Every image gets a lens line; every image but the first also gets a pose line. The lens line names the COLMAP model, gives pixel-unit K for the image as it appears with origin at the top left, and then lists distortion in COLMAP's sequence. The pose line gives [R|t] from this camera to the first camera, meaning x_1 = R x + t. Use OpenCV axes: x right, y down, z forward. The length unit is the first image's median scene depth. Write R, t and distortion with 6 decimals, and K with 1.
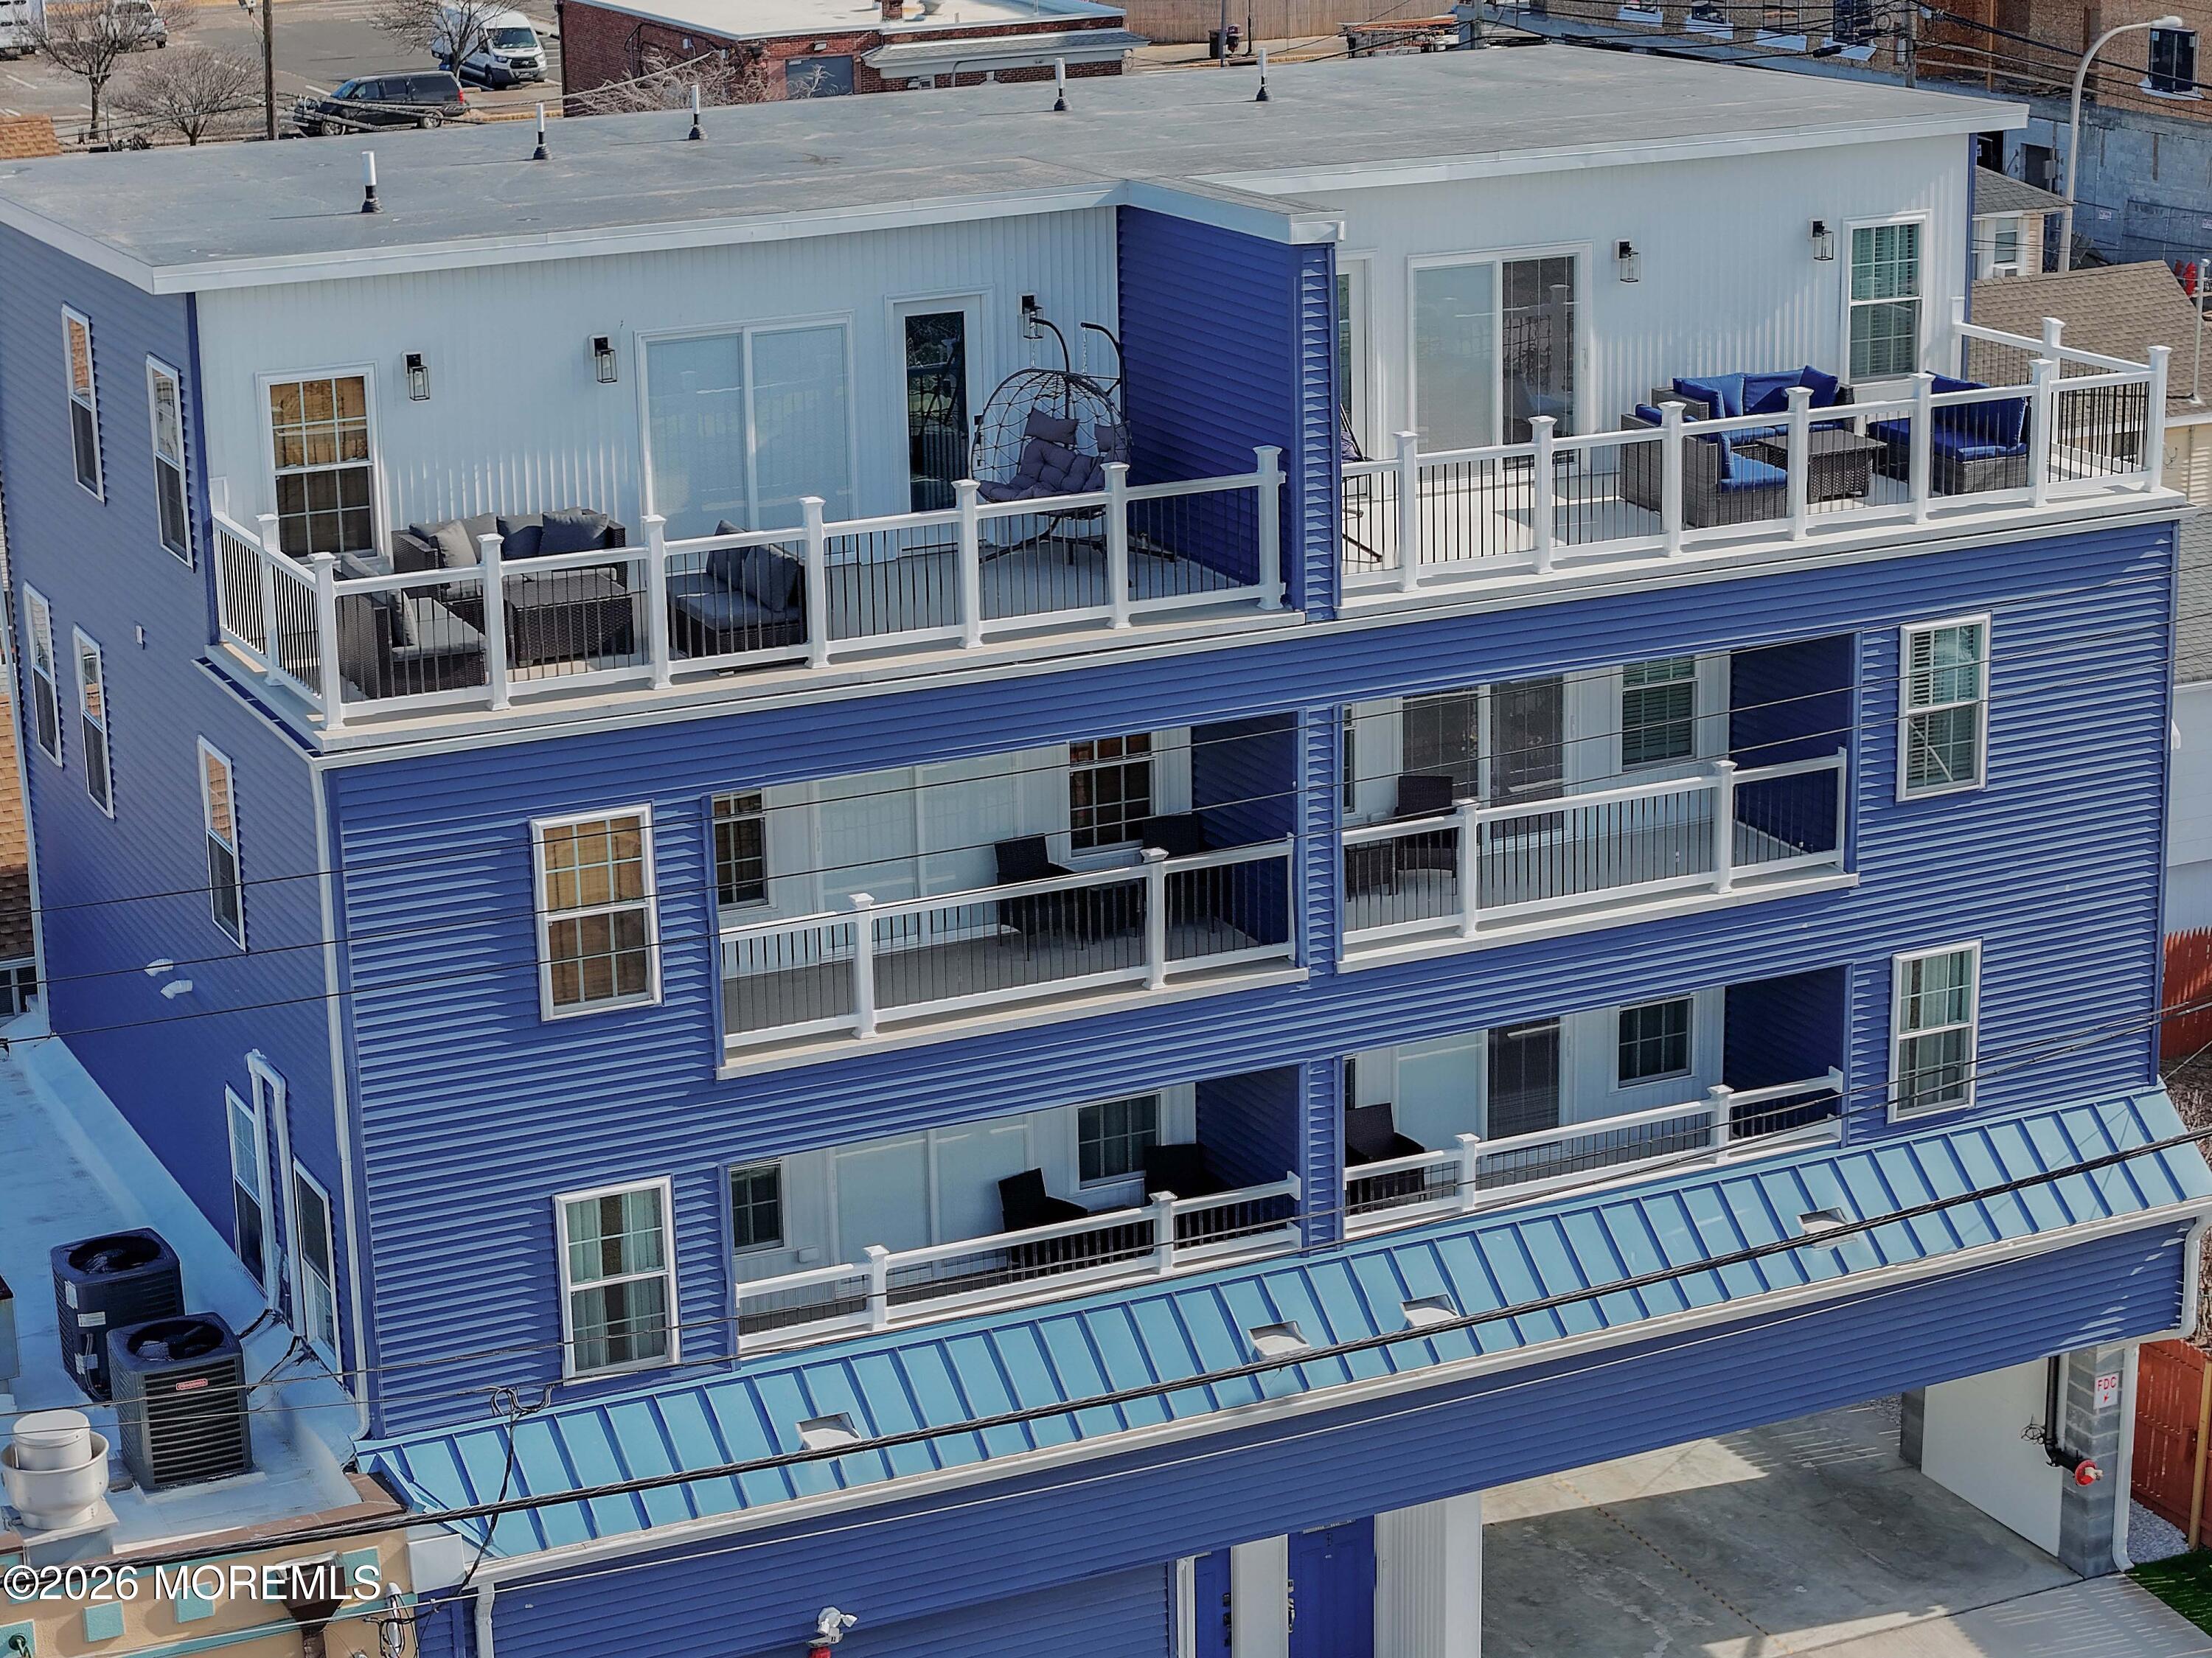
lens RADIAL K [[4349.3, 0, 1027.8], [0, 4349.3, 787.4], [0, 0, 1]] dist [-0.226614, 1.214017]
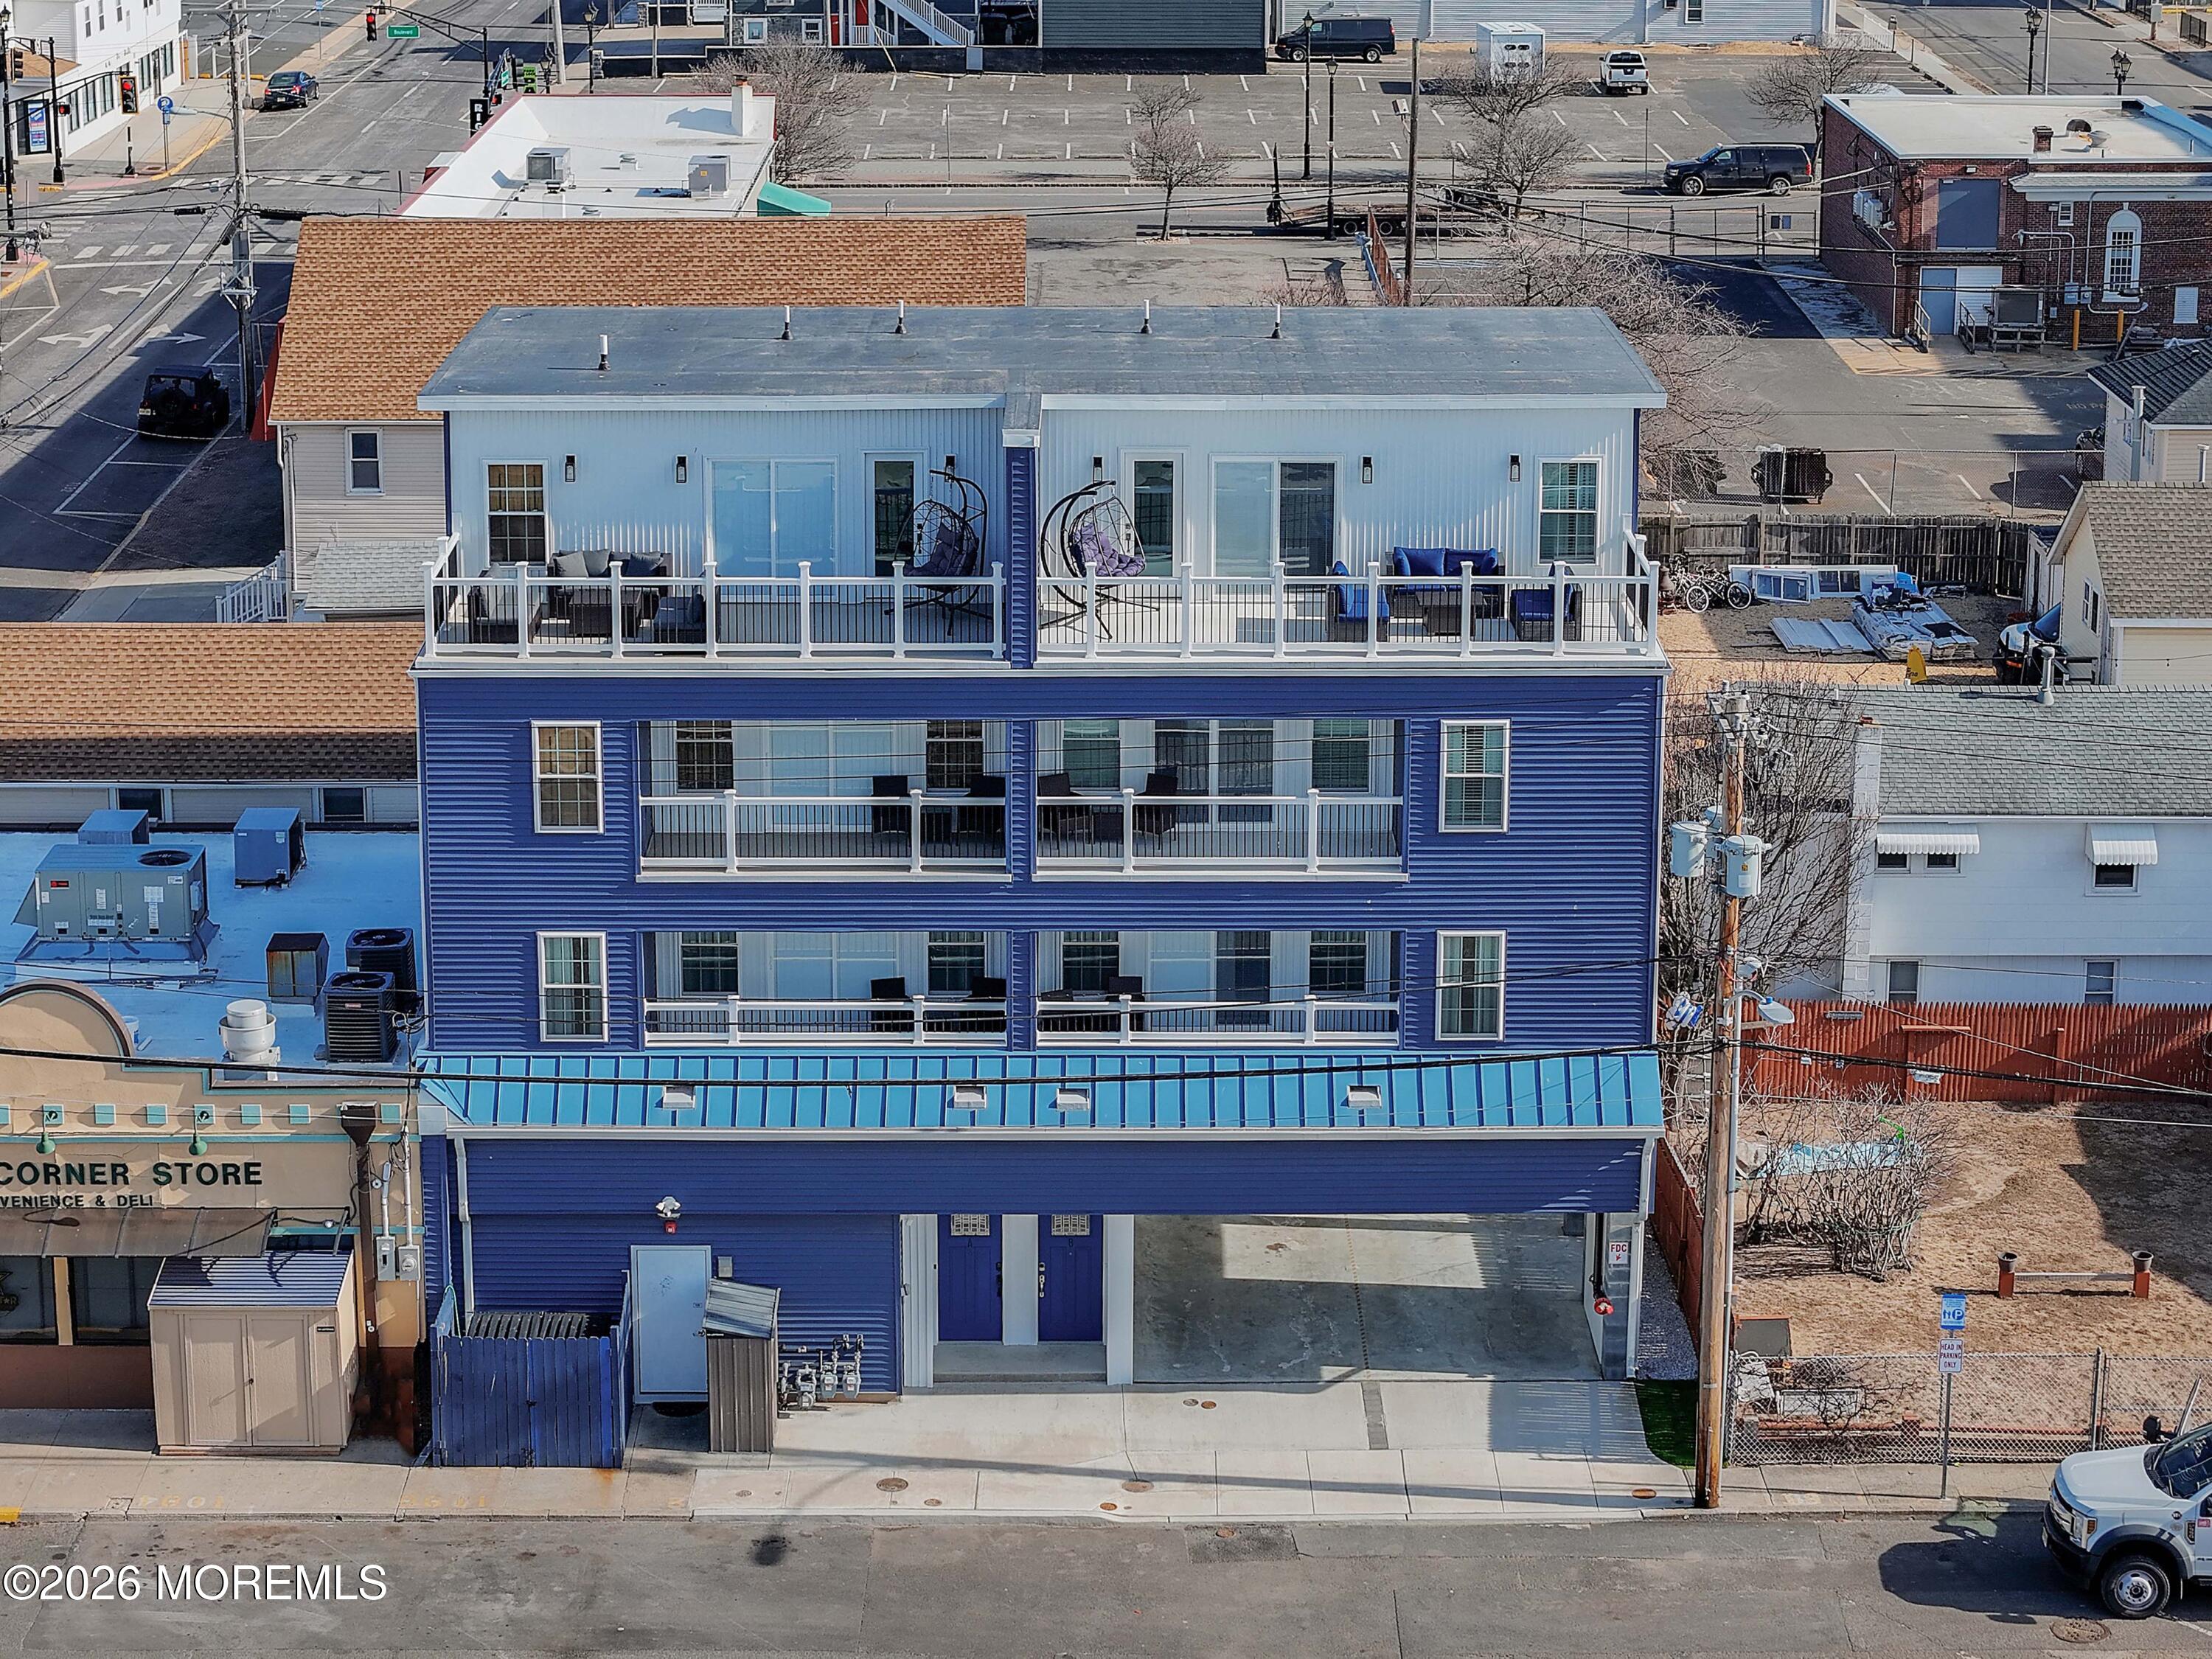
lens RADIAL K [[4438.6, 0, 948.5], [0, 4438.6, 524.0], [0, 0, 1]] dist [-0.086448, 0.057463]
pose [[0.903094, 0.107966, -0.415649, 0.740500], [-0.130183, 0.991165, -0.025395, -0.045832], [0.409235, 0.077044, 0.909170, -0.575542]]
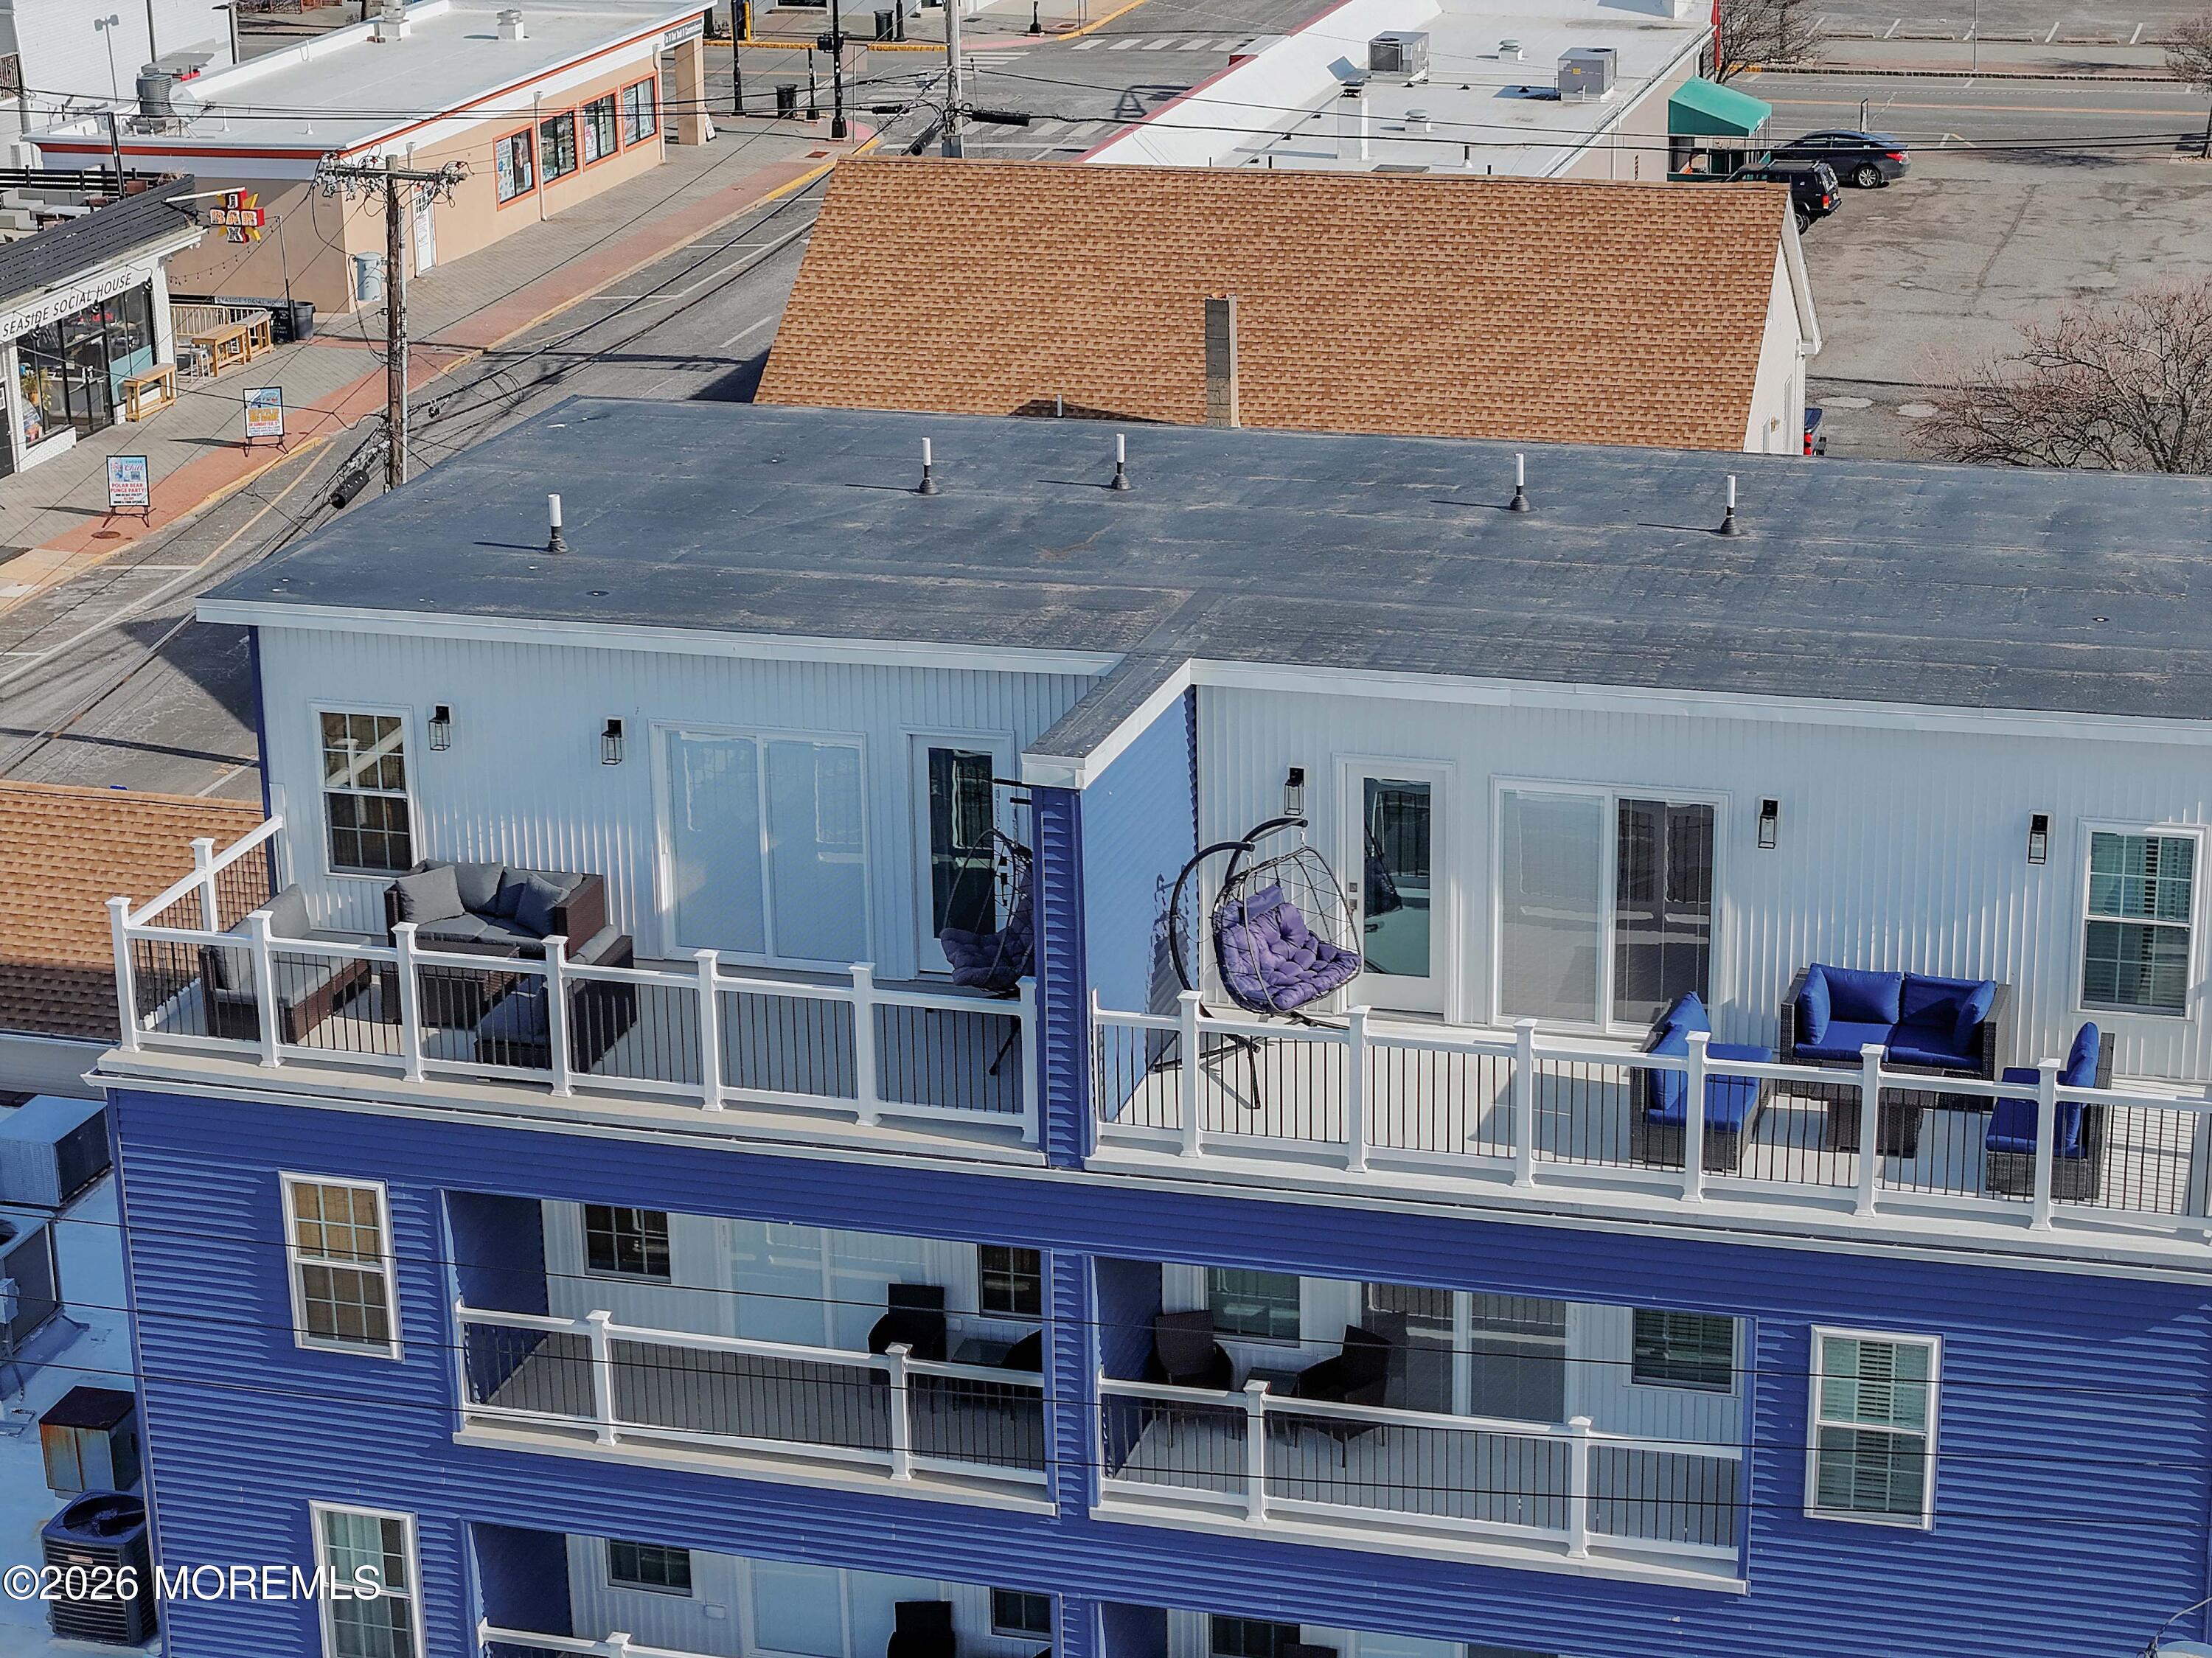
lens RADIAL K [[4349.3, 0, 1027.8], [0, 4349.3, 787.4], [0, 0, 1]] dist [-0.226614, 1.214017]
pose [[0.751570, 0.210279, -0.625240, 0.628371], [-0.173002, 0.977487, 0.120789, -0.229417], [0.636564, 0.017387, 0.771028, 0.255012]]
